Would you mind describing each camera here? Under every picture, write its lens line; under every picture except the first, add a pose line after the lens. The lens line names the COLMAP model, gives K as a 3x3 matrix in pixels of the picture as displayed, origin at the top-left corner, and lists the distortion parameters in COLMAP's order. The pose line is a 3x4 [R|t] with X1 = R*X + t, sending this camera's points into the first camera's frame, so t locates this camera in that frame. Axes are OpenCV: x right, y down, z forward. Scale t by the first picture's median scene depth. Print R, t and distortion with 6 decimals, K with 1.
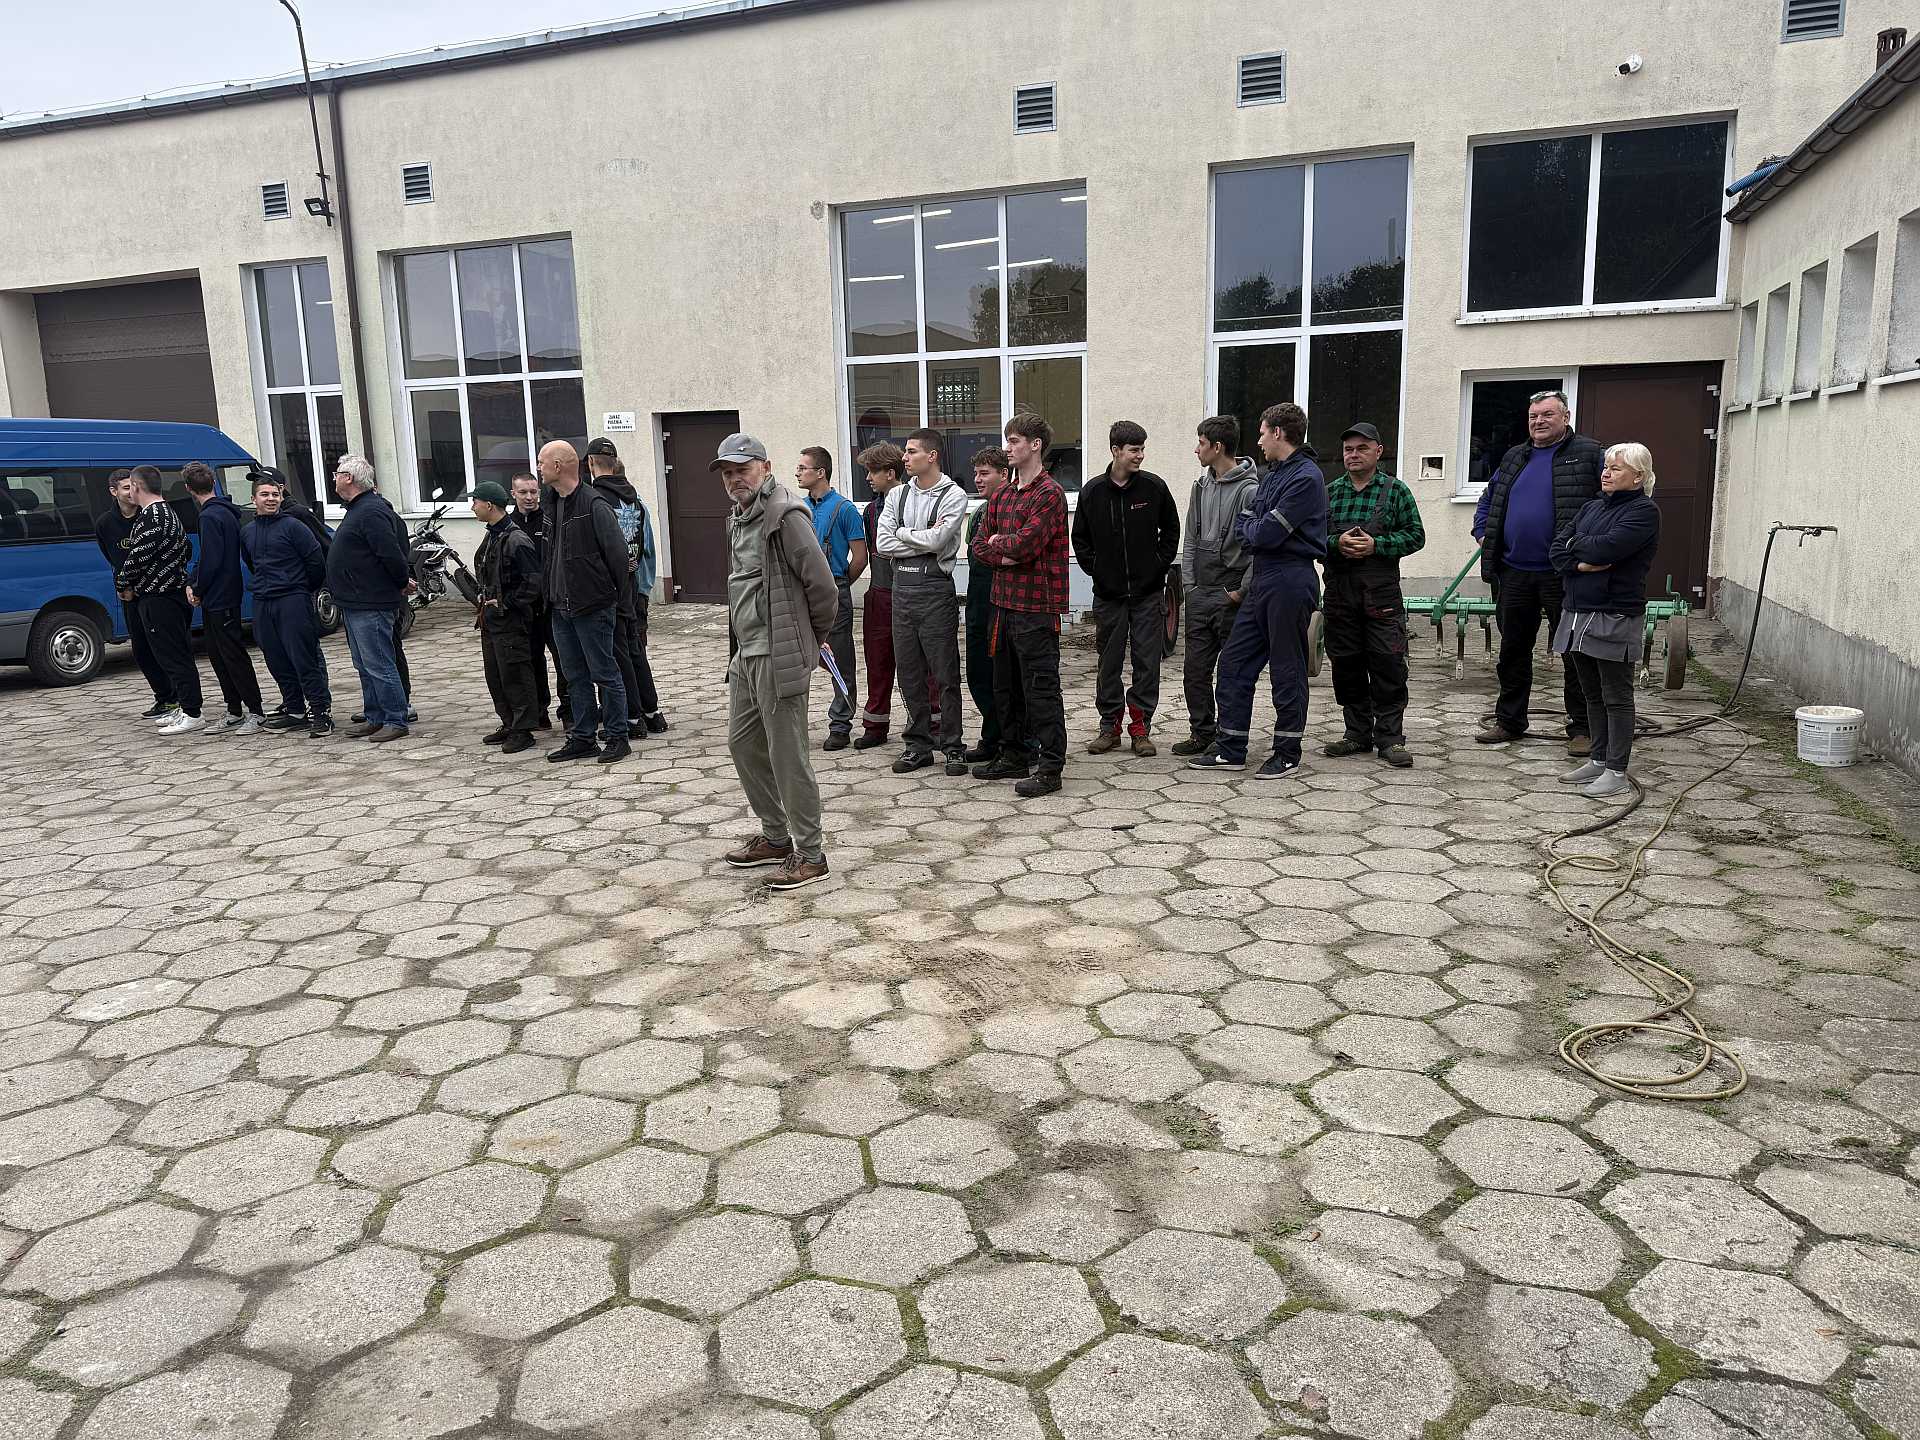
lens RADIAL K [[1347.4, 0, 960.0], [0, 1347.4, 720.0], [0, 0, 1]] dist [0.015062, -0.021475]
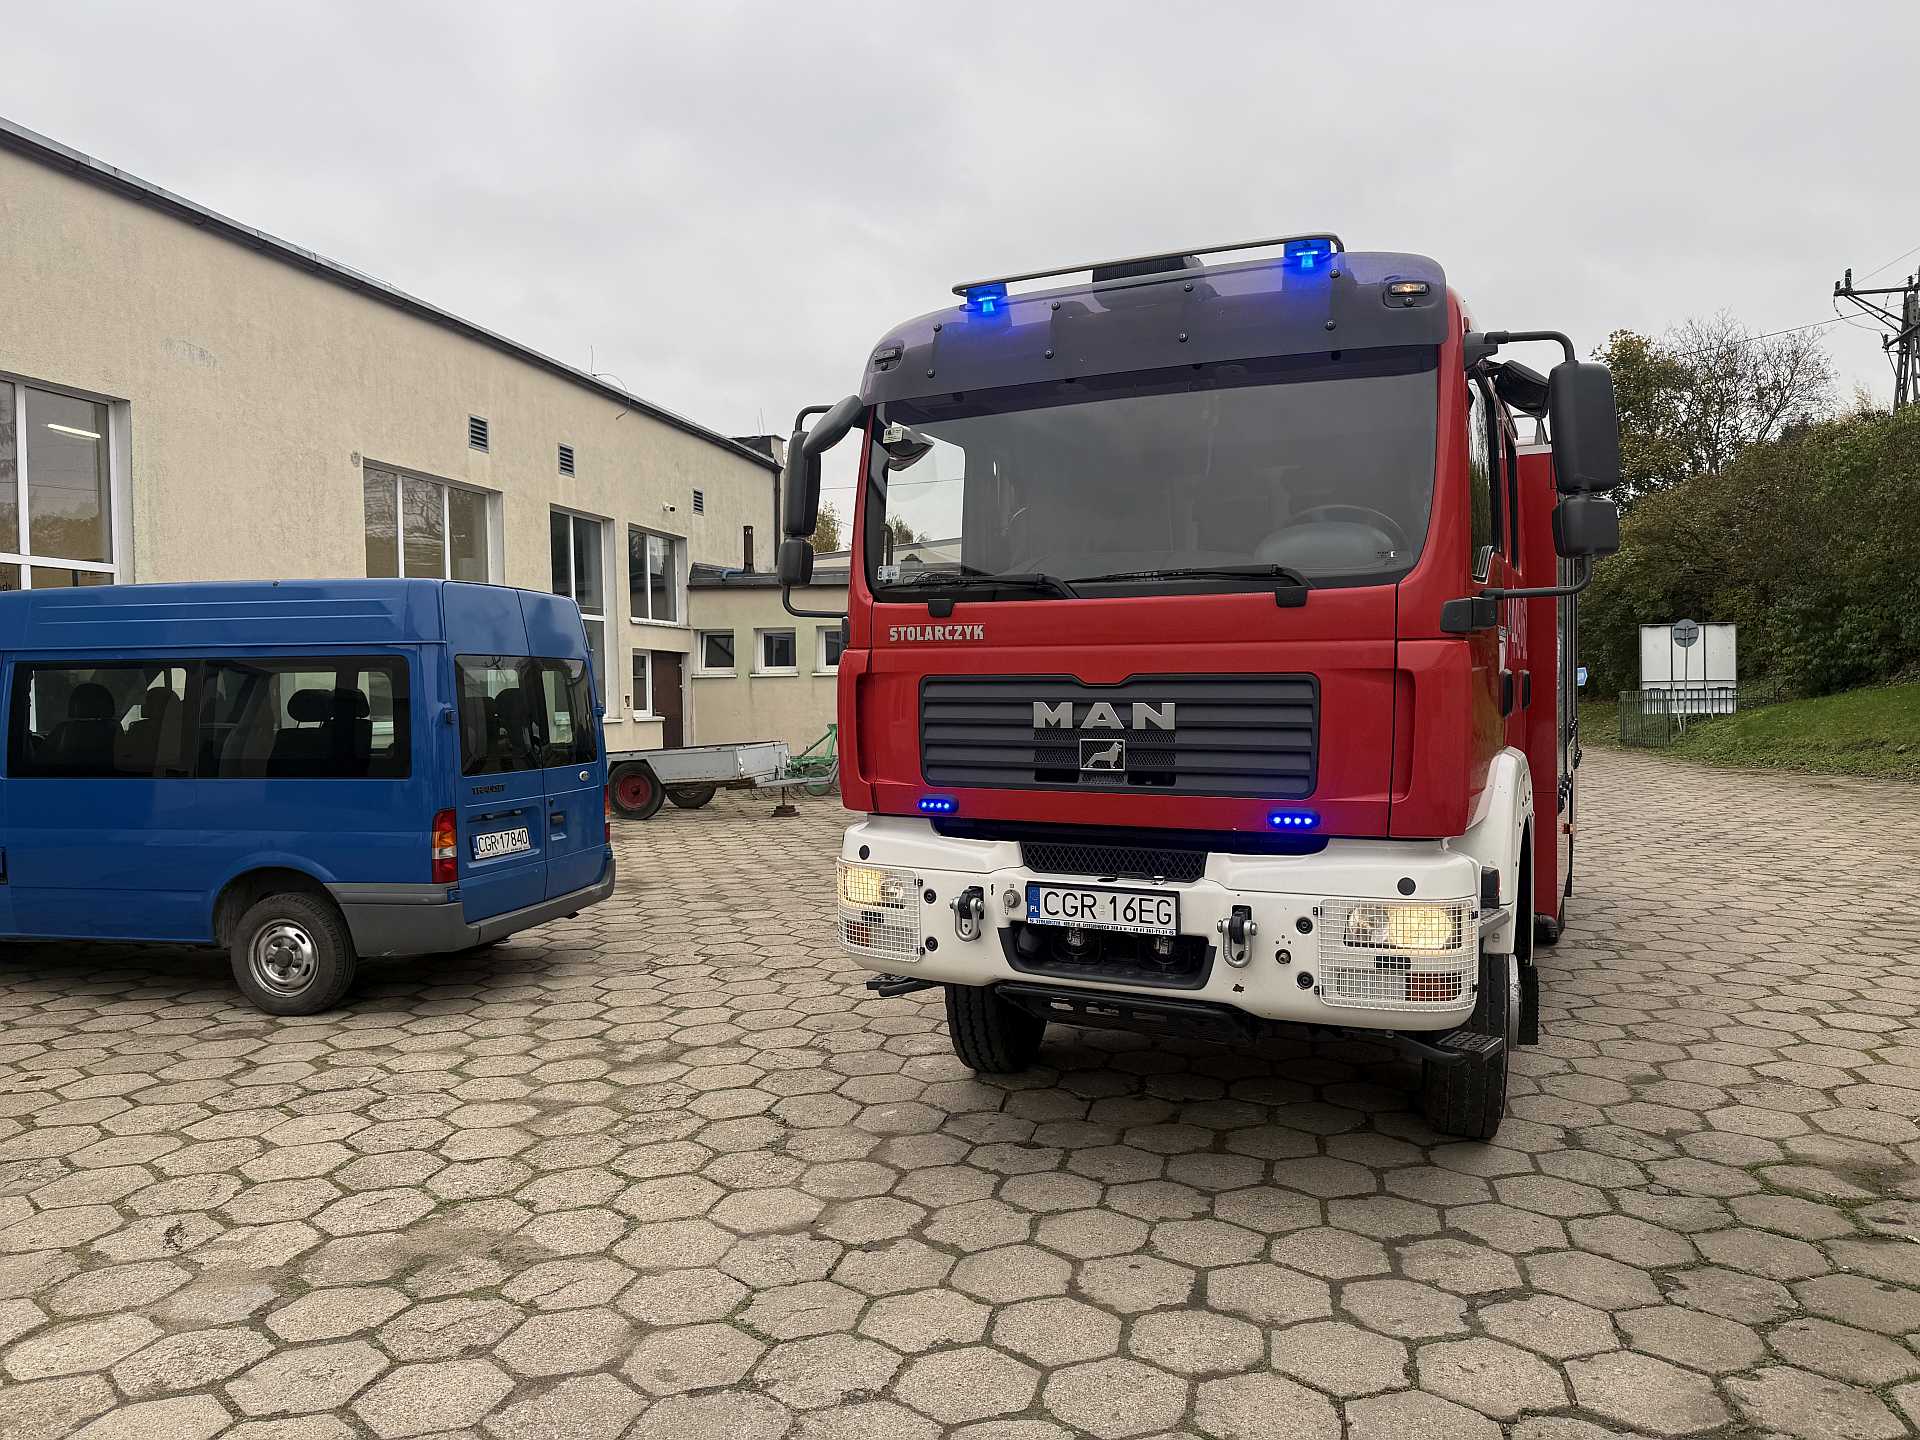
lens RADIAL K [[1340.2, 0, 960.0], [0, 1340.2, 720.0], [0, 0, 1]] dist [0.057464, -0.079876]
pose [[-0.102549, 0.005280, 0.994714, -1.216728], [0.186596, 0.982337, 0.014023, -0.093339], [-0.977070, 0.187048, -0.101723, 0.660032]]
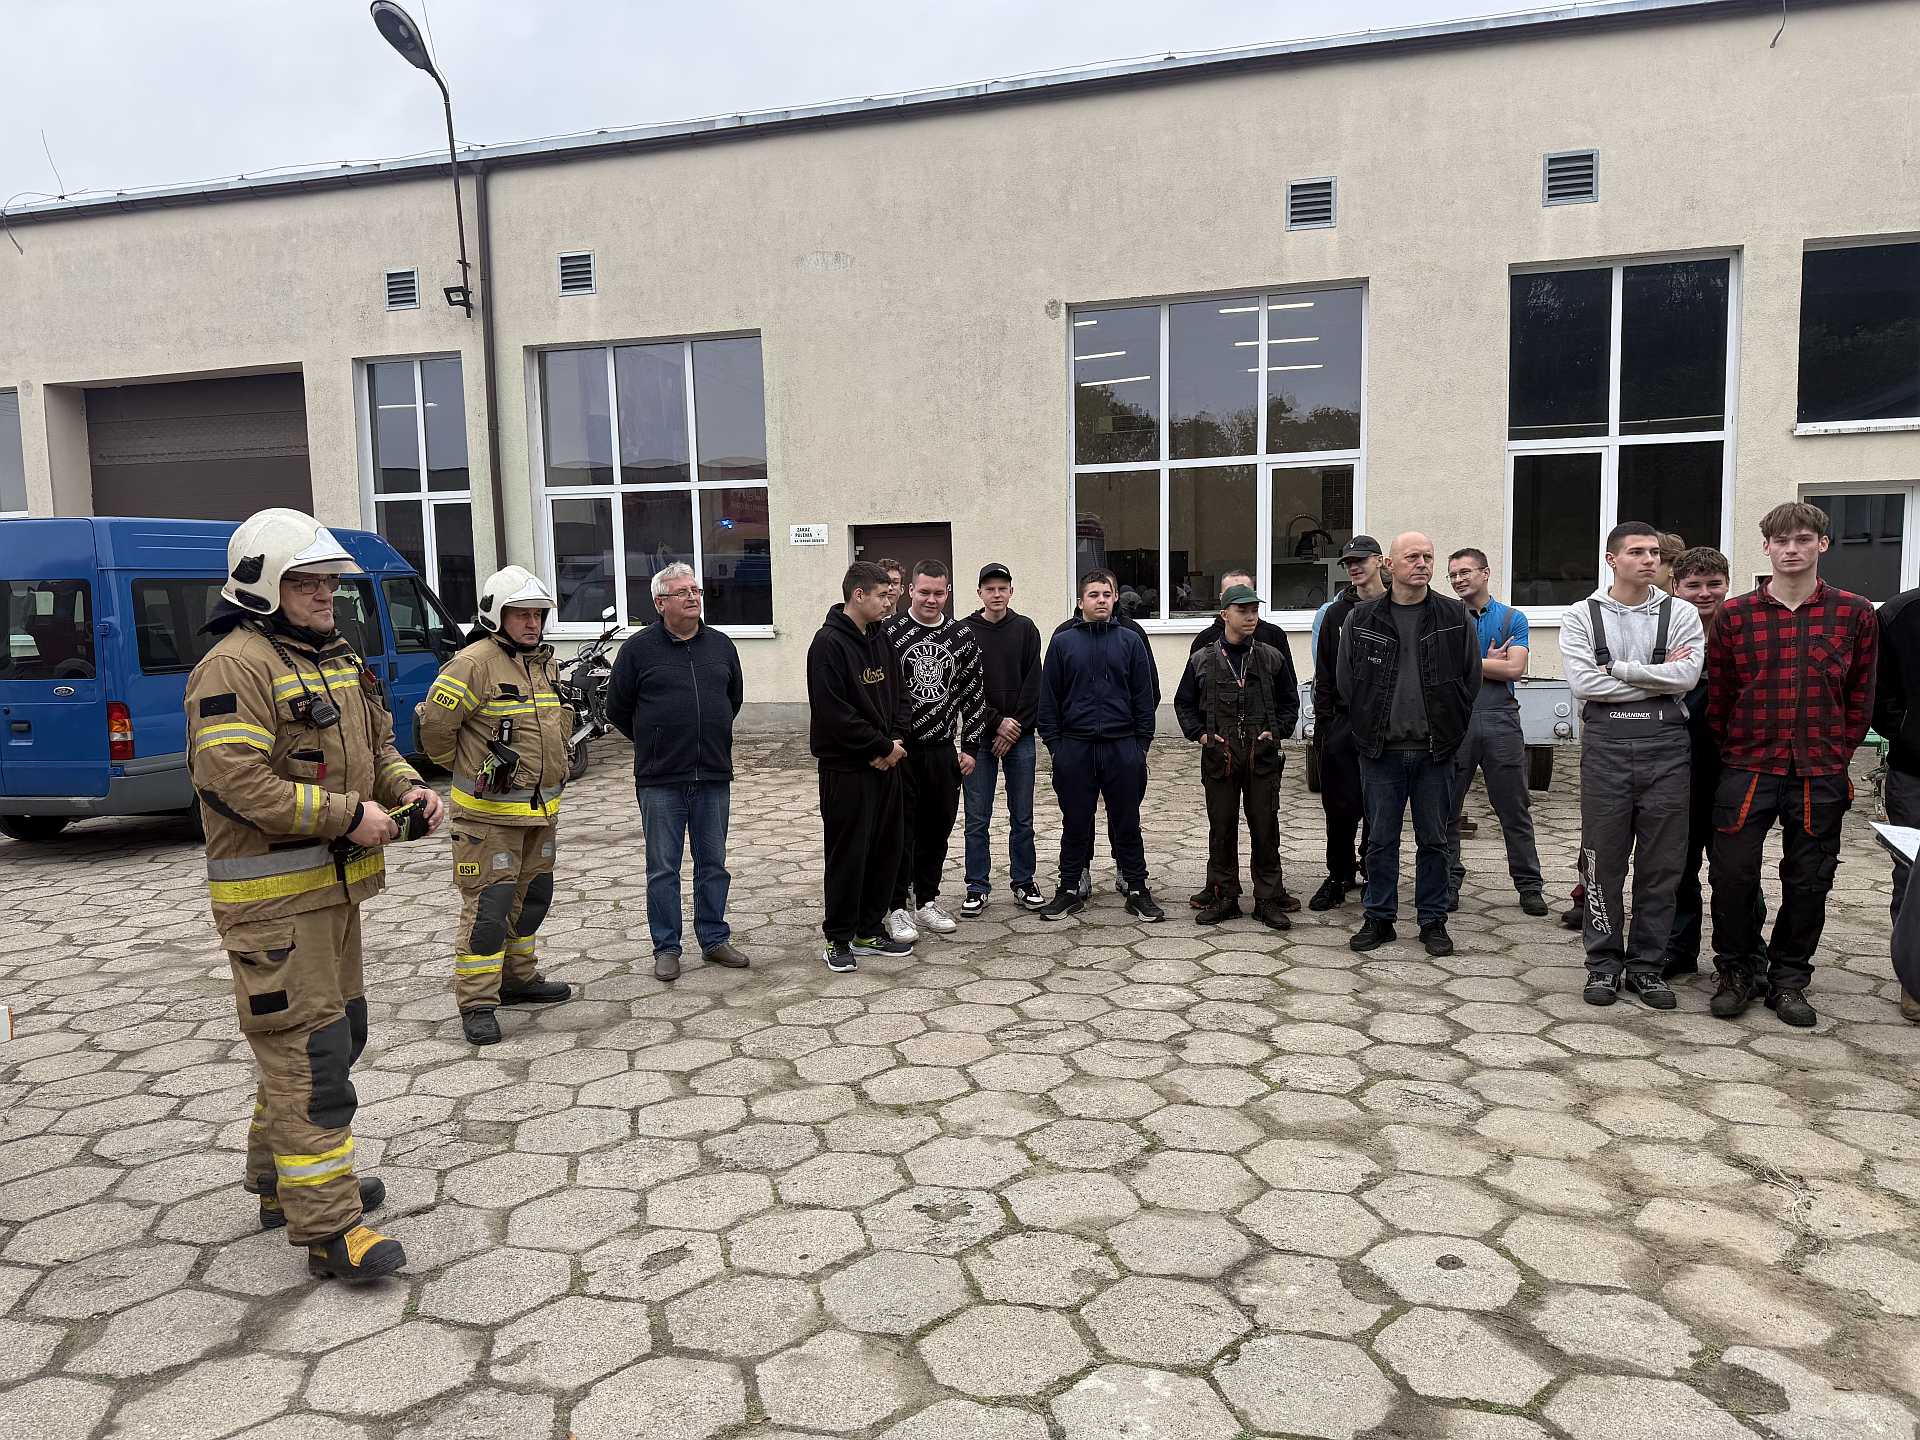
lens RADIAL K [[1340.2, 0, 960.0], [0, 1340.2, 720.0], [0, 0, 1]] dist [0.057464, -0.079876]
pose [[0.996962, -0.002971, 0.077827, -0.236738], [0.009814, 0.996100, -0.087687, -0.018271], [-0.077263, 0.088184, 0.993103, 0.115221]]
